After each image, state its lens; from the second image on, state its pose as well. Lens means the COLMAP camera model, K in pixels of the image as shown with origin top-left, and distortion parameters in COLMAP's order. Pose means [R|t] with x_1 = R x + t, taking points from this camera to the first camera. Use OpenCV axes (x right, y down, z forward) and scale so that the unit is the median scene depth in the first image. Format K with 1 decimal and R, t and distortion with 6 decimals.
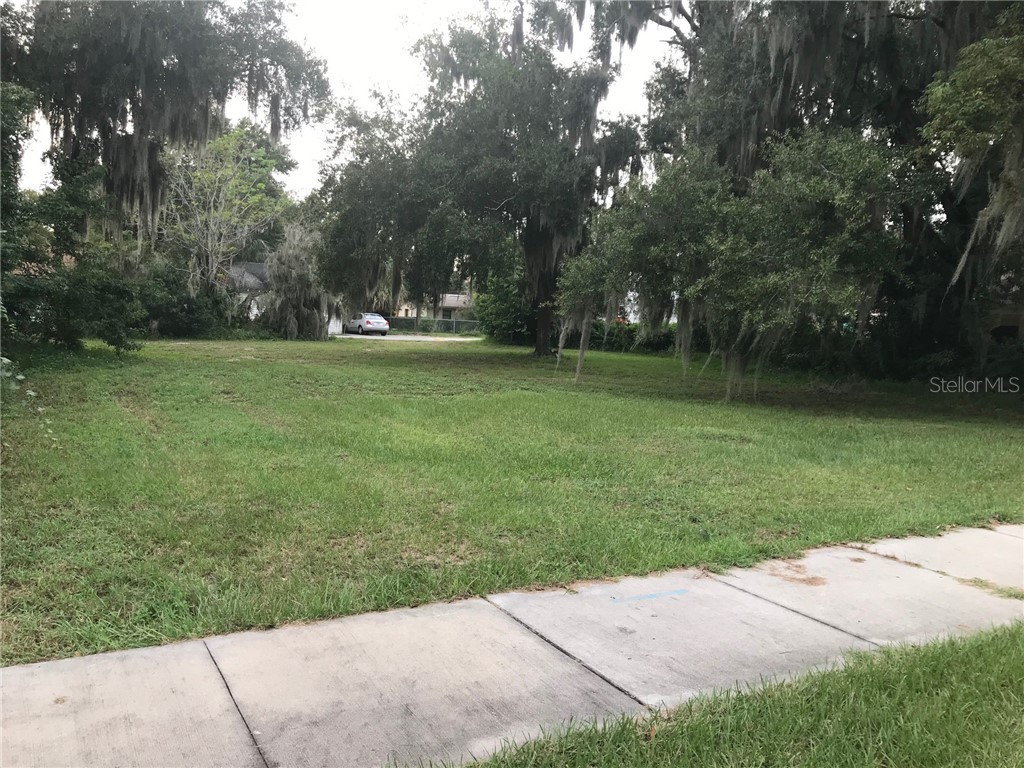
lens RADIAL K [[837.5, 0, 512.7], [0, 837.5, 382.8], [0, 0, 1]] dist [0.028958, -0.018064]
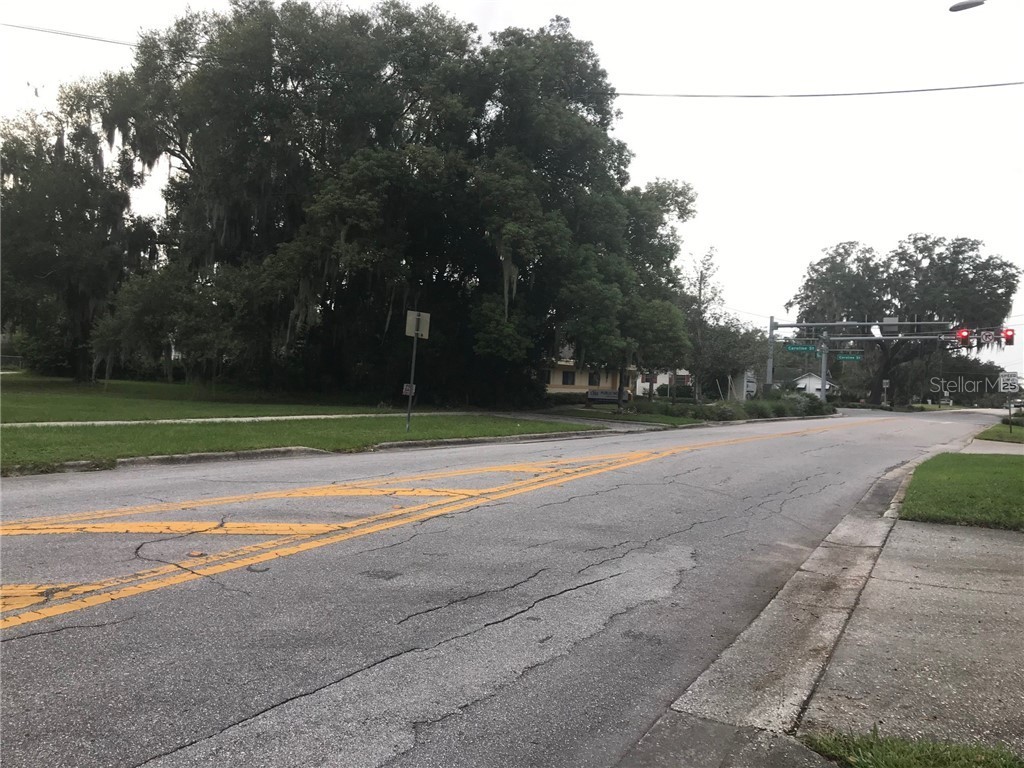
lens RADIAL K [[837.5, 0, 508.0], [0, 837.5, 378.4], [0, 0, 1]] dist [0.028958, -0.018064]
pose [[0.877078, -0.001271, 0.480347, -0.015282], [0.026176, 0.998637, -0.045153, 0.043521], [-0.479635, 0.052176, 0.875916, -0.548289]]
